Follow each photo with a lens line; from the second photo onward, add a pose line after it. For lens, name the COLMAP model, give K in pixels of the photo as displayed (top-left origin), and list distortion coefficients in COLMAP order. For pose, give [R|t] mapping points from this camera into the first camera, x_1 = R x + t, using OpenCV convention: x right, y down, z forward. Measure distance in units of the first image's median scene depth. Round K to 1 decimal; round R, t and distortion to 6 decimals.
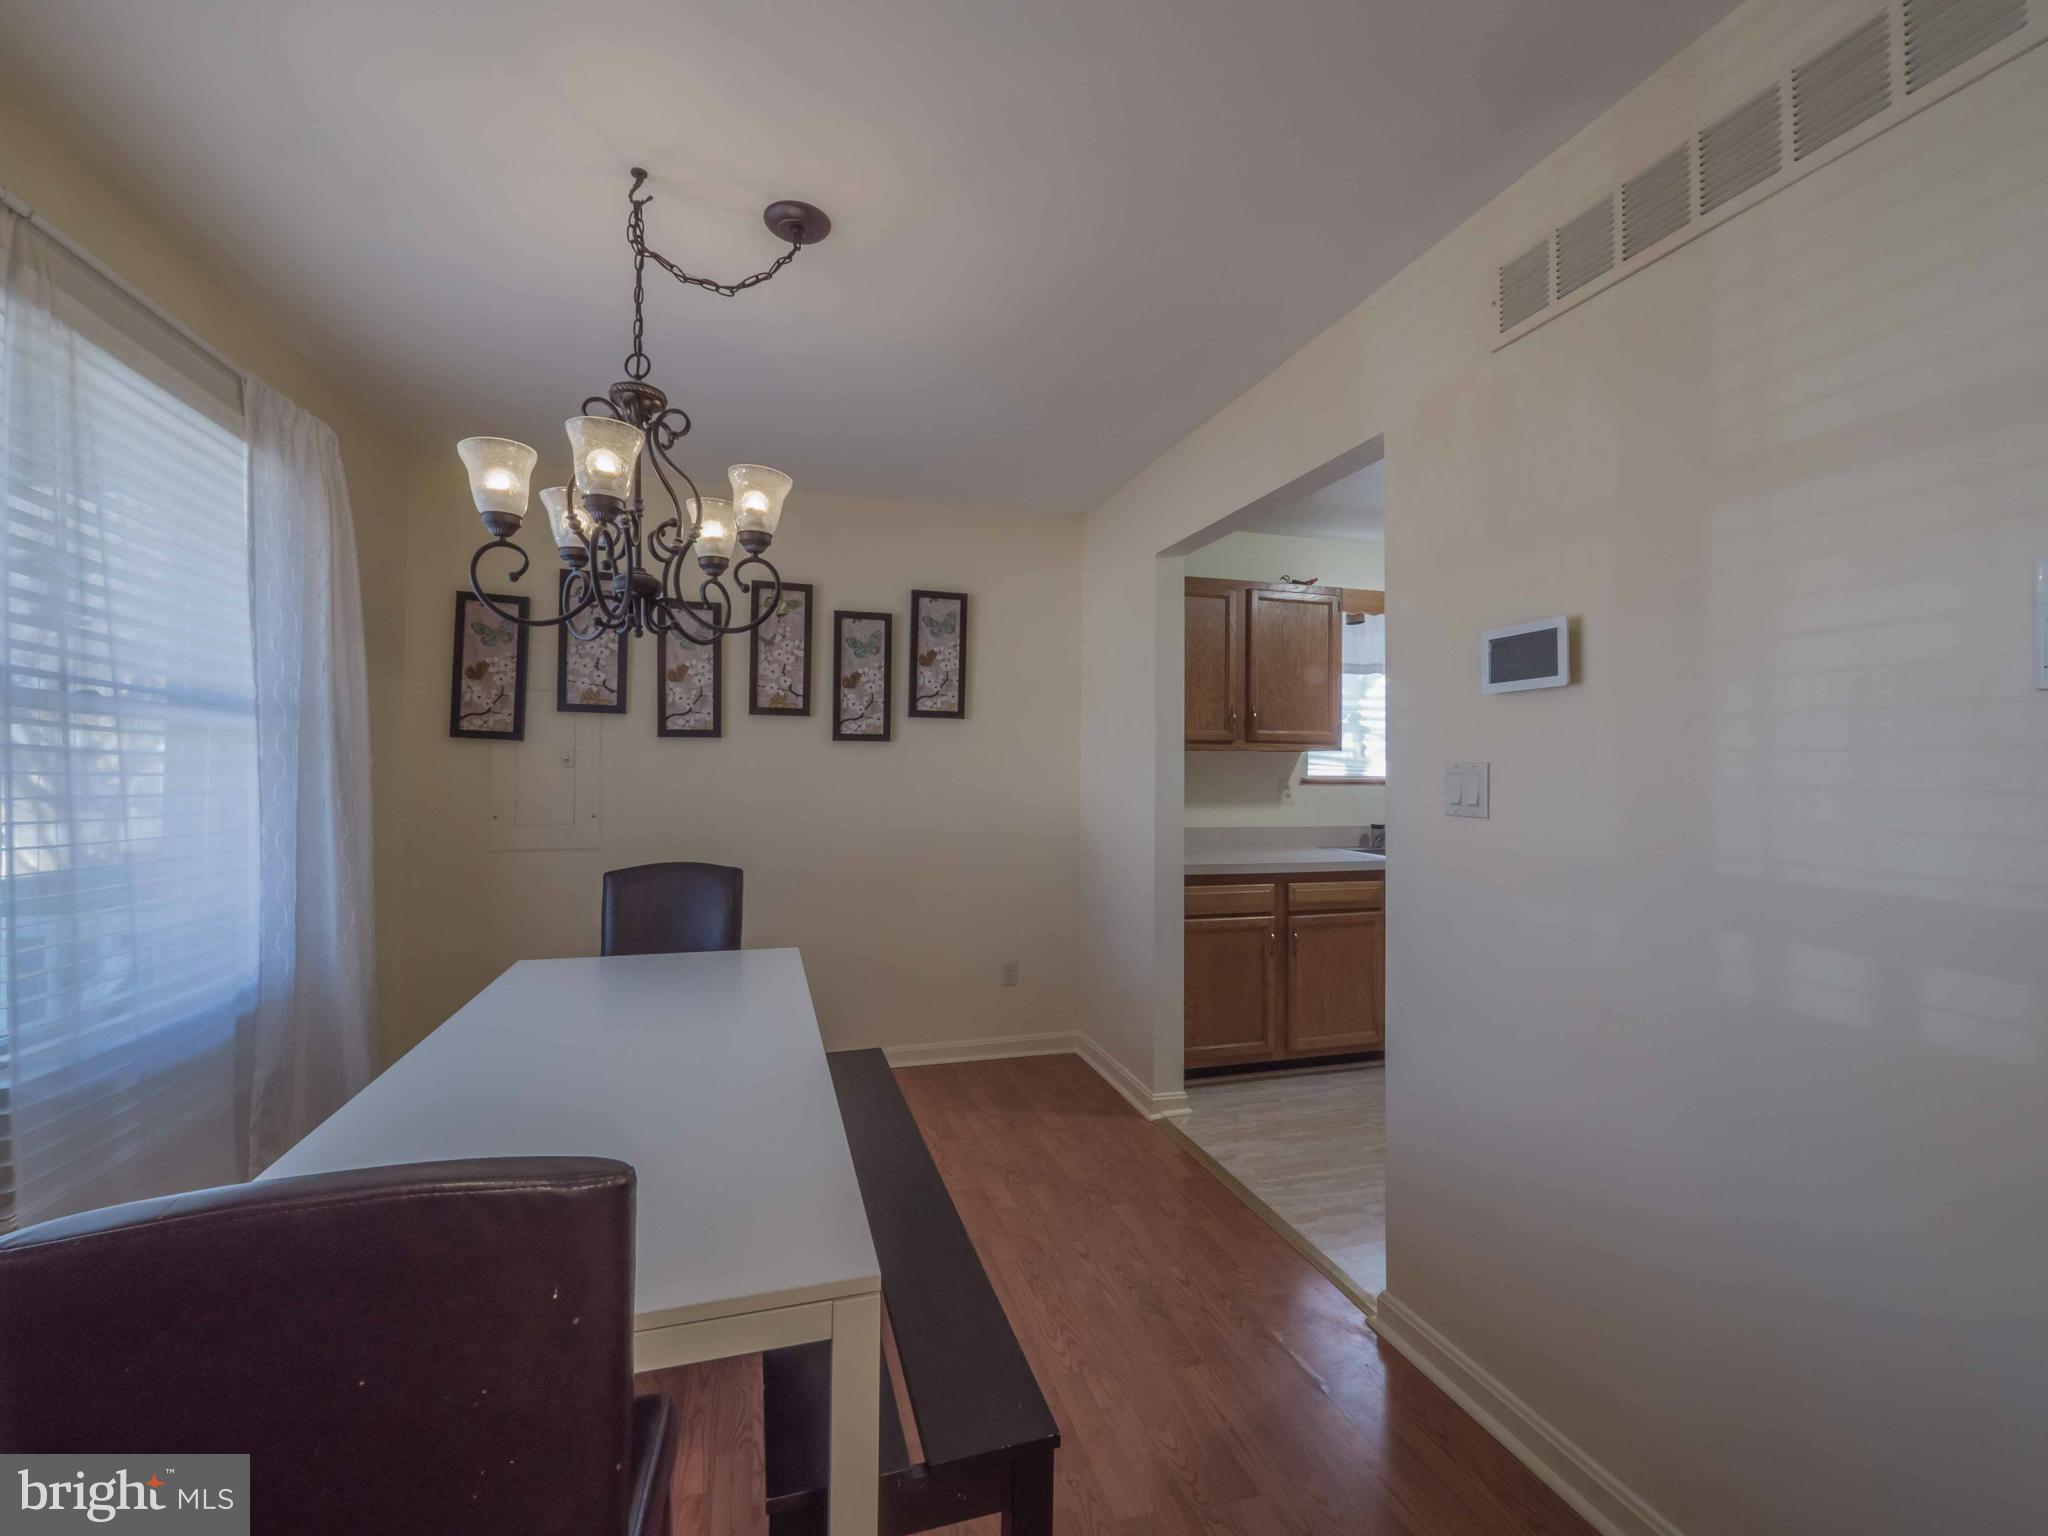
lens RADIAL K [[871.2, 0, 1016.2], [0, 871.2, 758.0], [0, 0, 1]] dist [-0.009359, 0.000239]
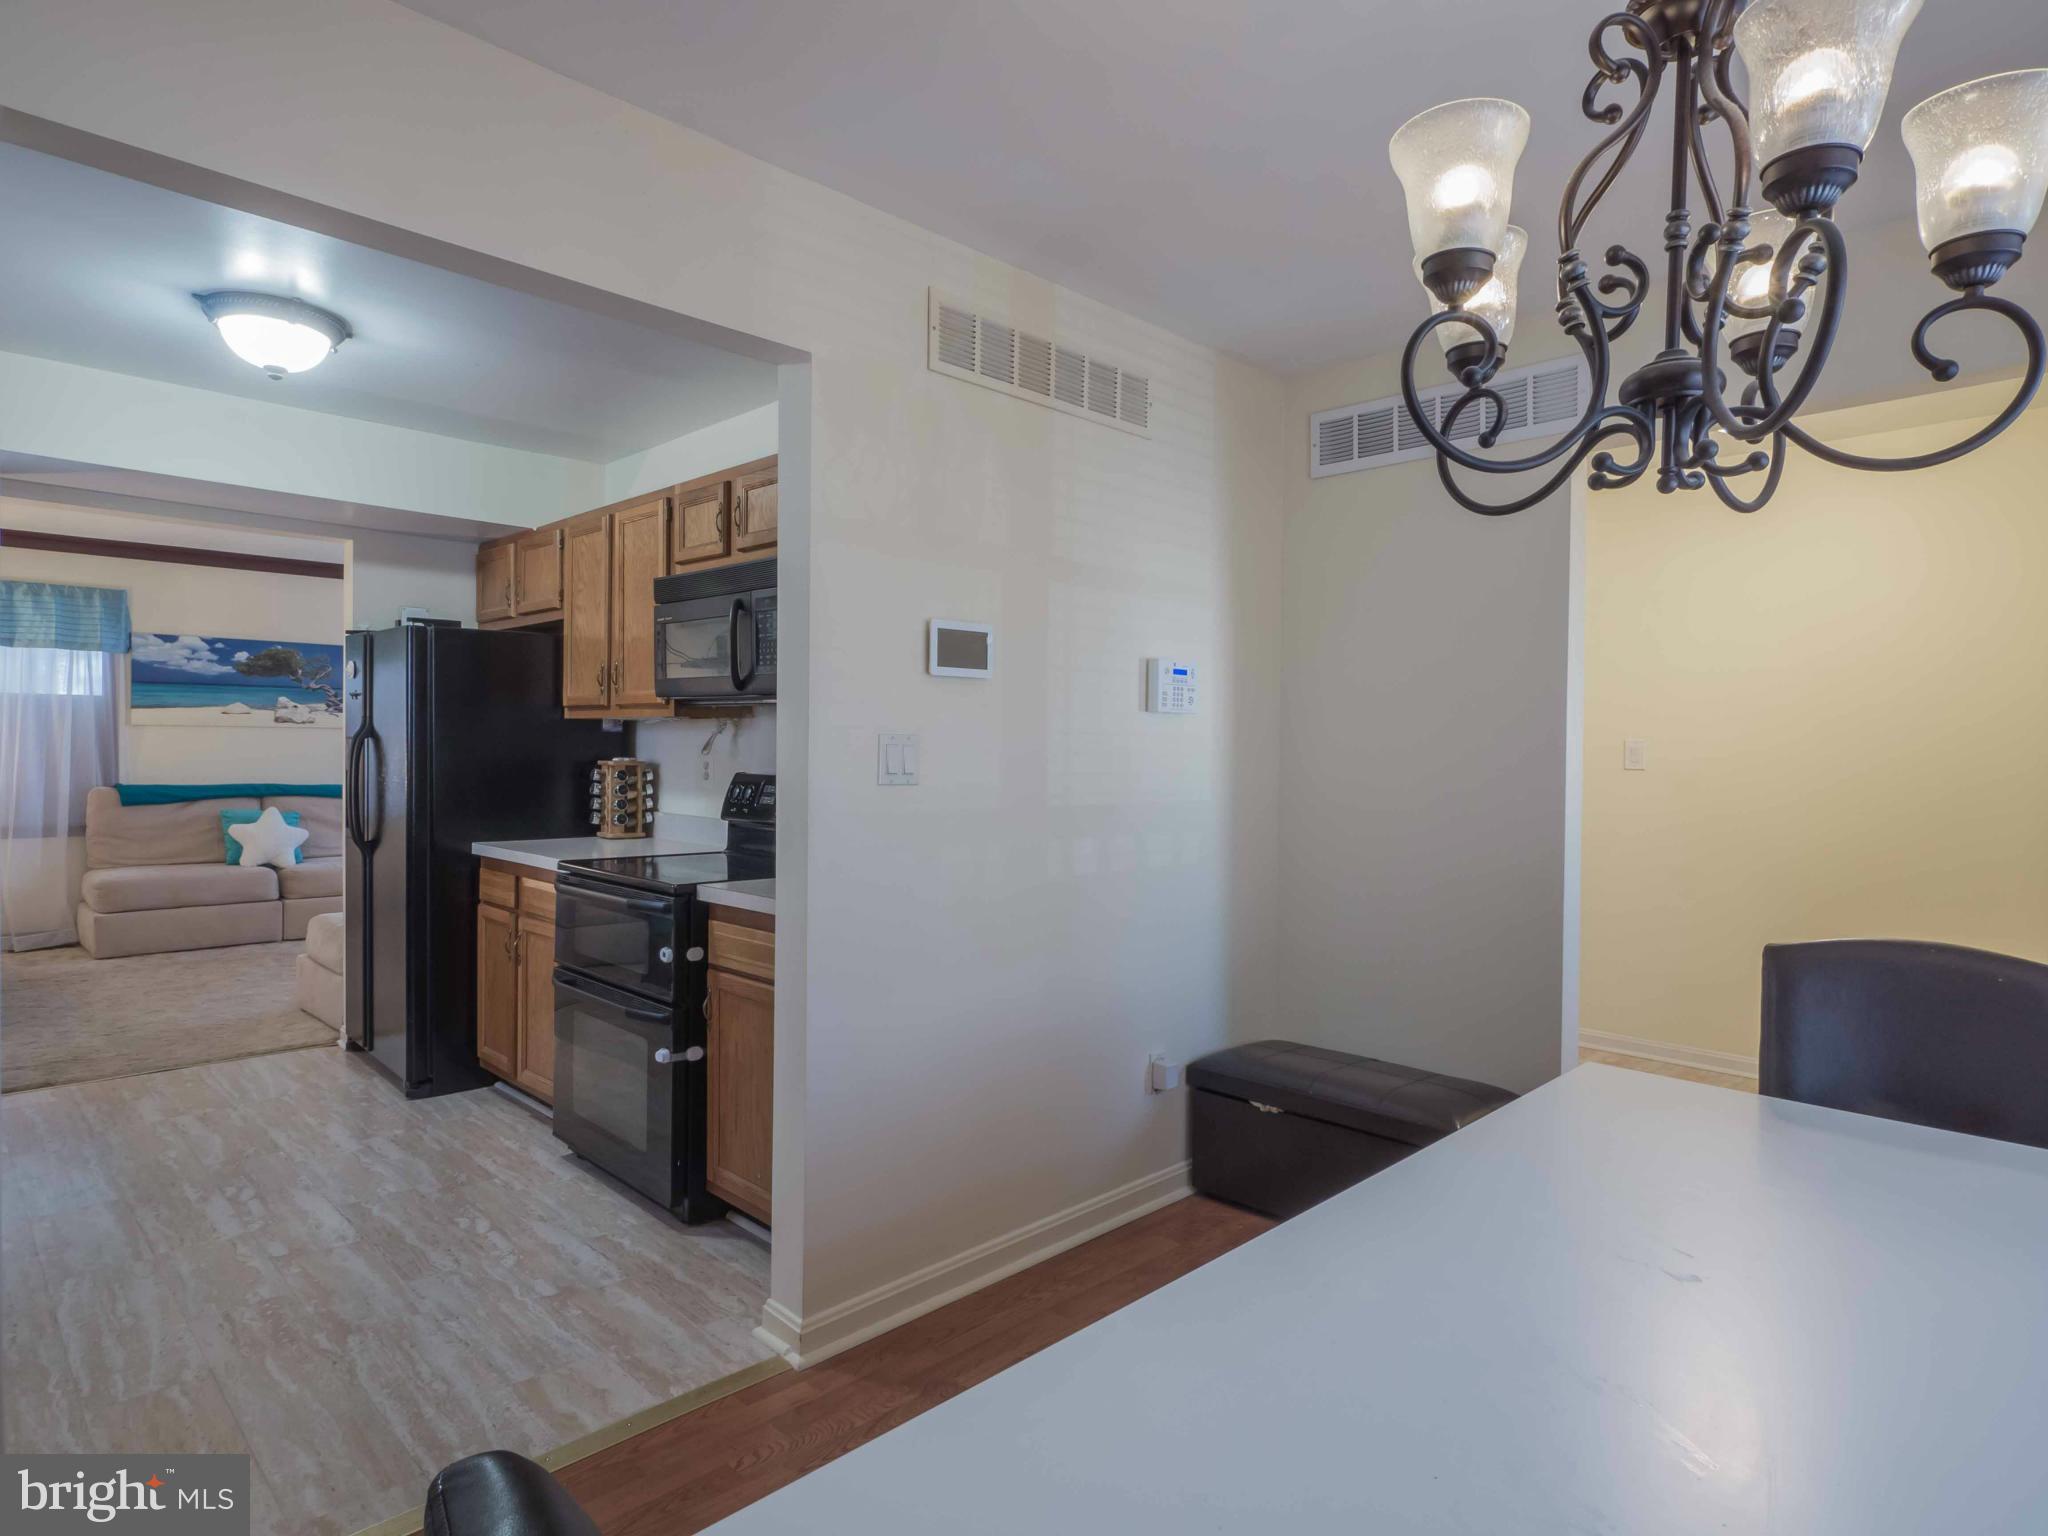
lens RADIAL K [[1123.4, 0, 1020.4], [0, 1123.4, 759.2], [0, 0, 1]] dist [-0.011335, -0.000062]
pose [[-0.484699, -0.023688, 0.874360, -0.742132], [-0.030354, 0.999487, 0.010251, 0.016822], [-0.874154, -0.021571, -0.485169, 1.504314]]
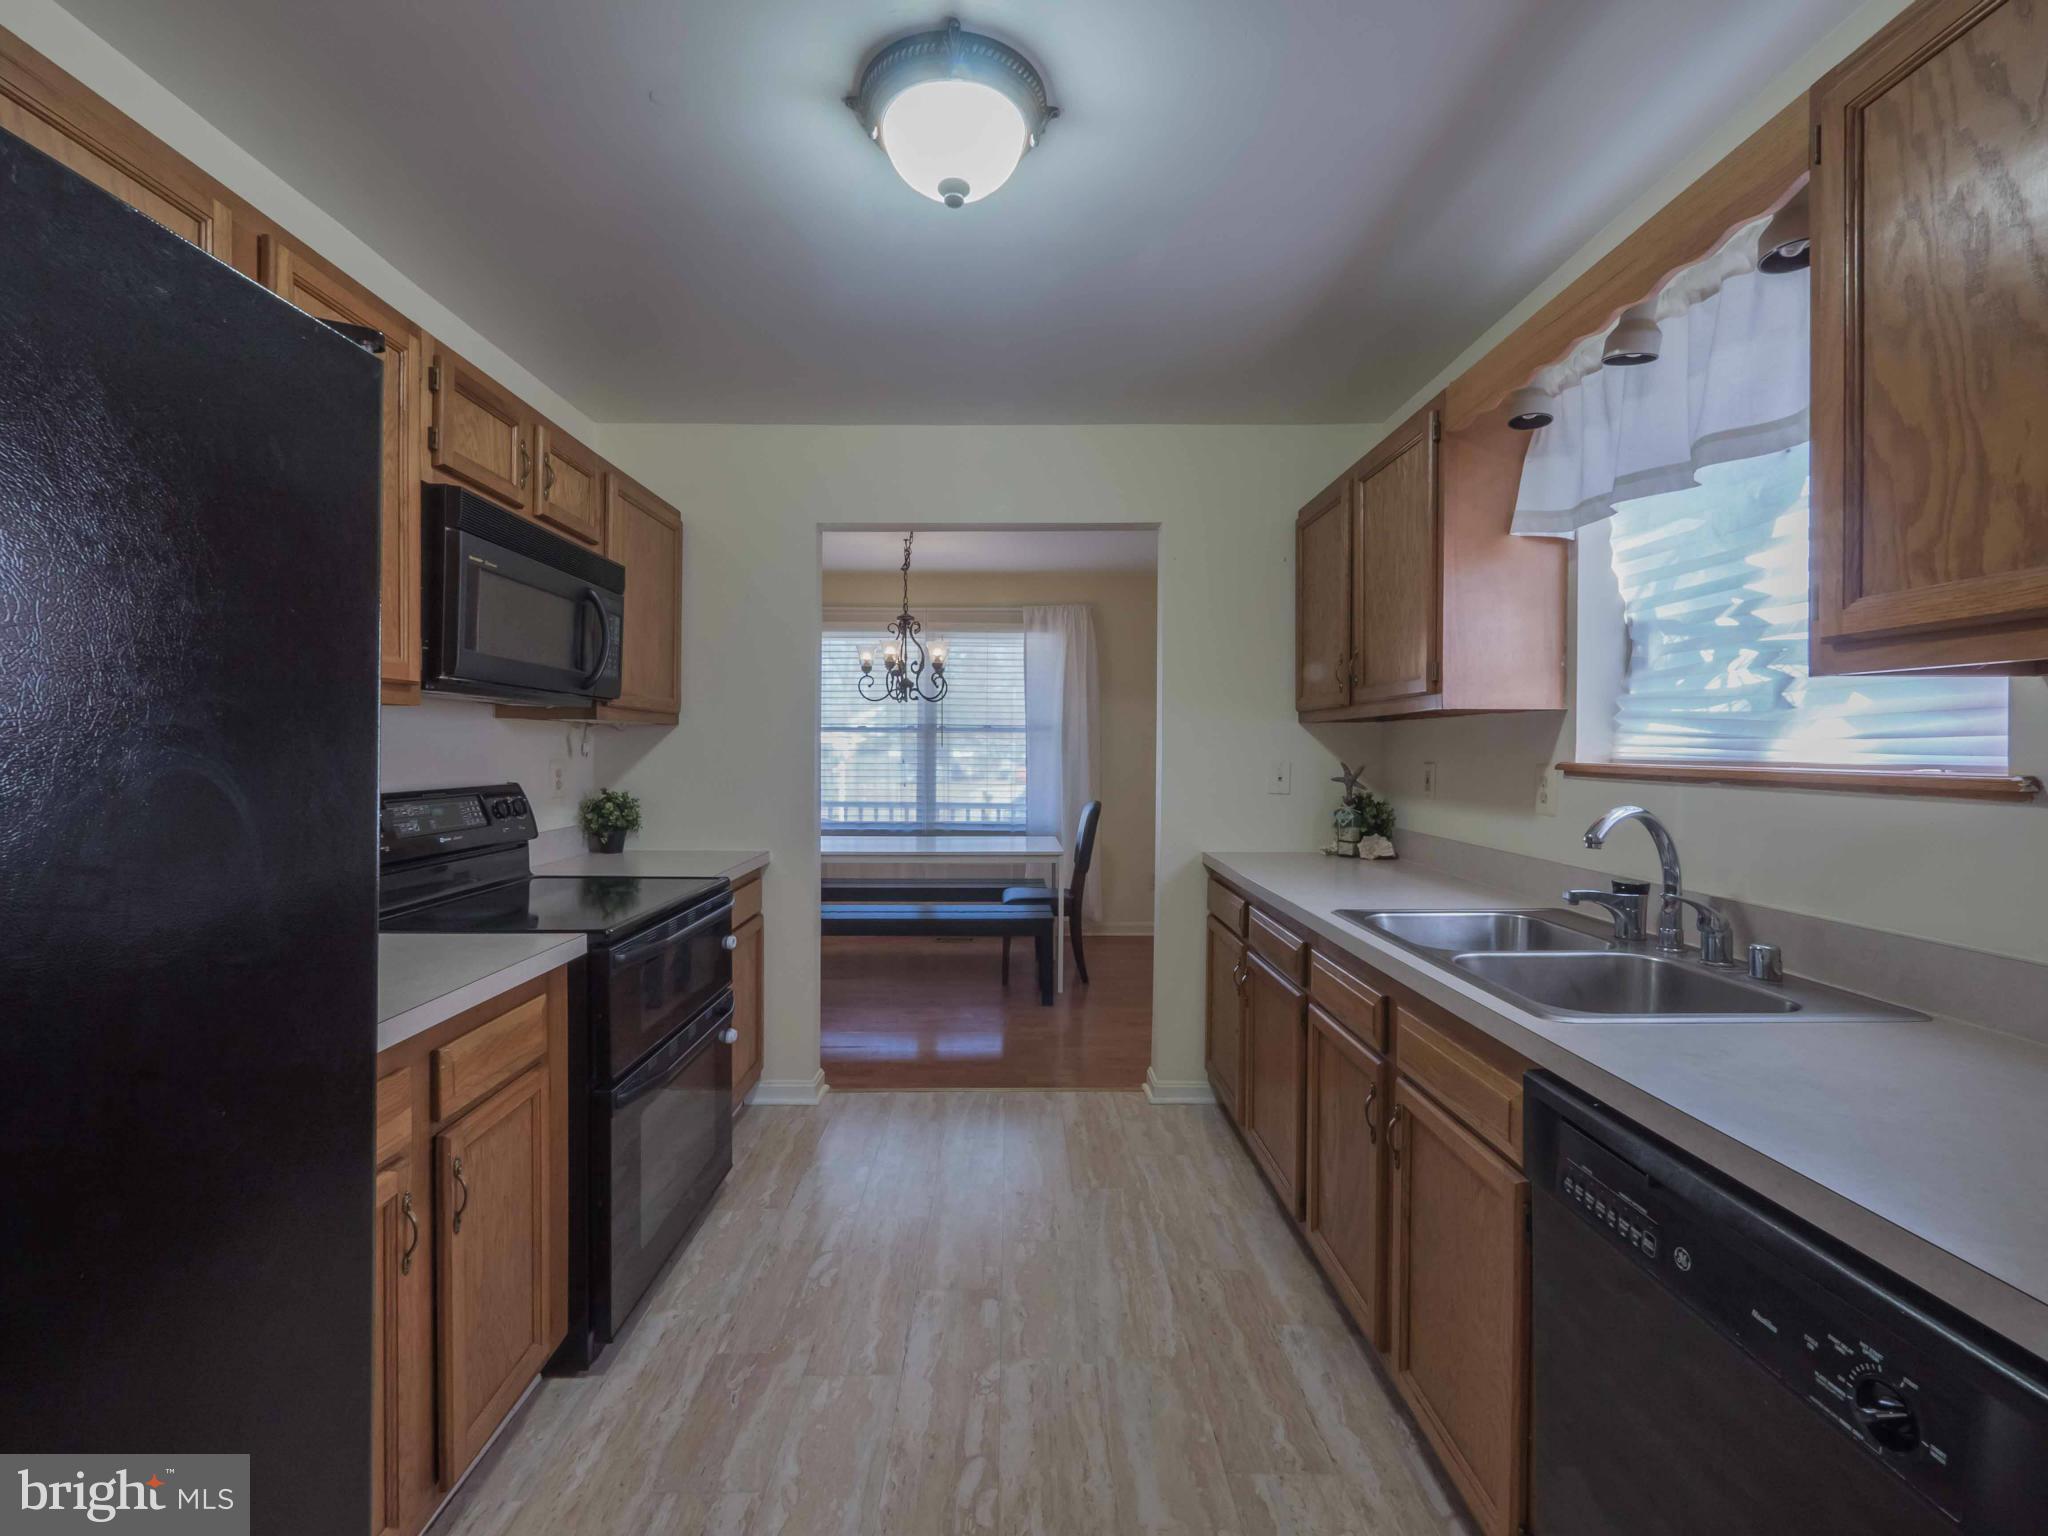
lens RADIAL K [[871.2, 0, 1016.2], [0, 871.2, 758.0], [0, 0, 1]] dist [-0.009359, 0.000239]
pose [[-0.273253, -0.000307, -0.961942, 2.050777], [0.008303, 0.999962, -0.002677, 0.043916], [0.961906, -0.008719, -0.273240, 1.964049]]
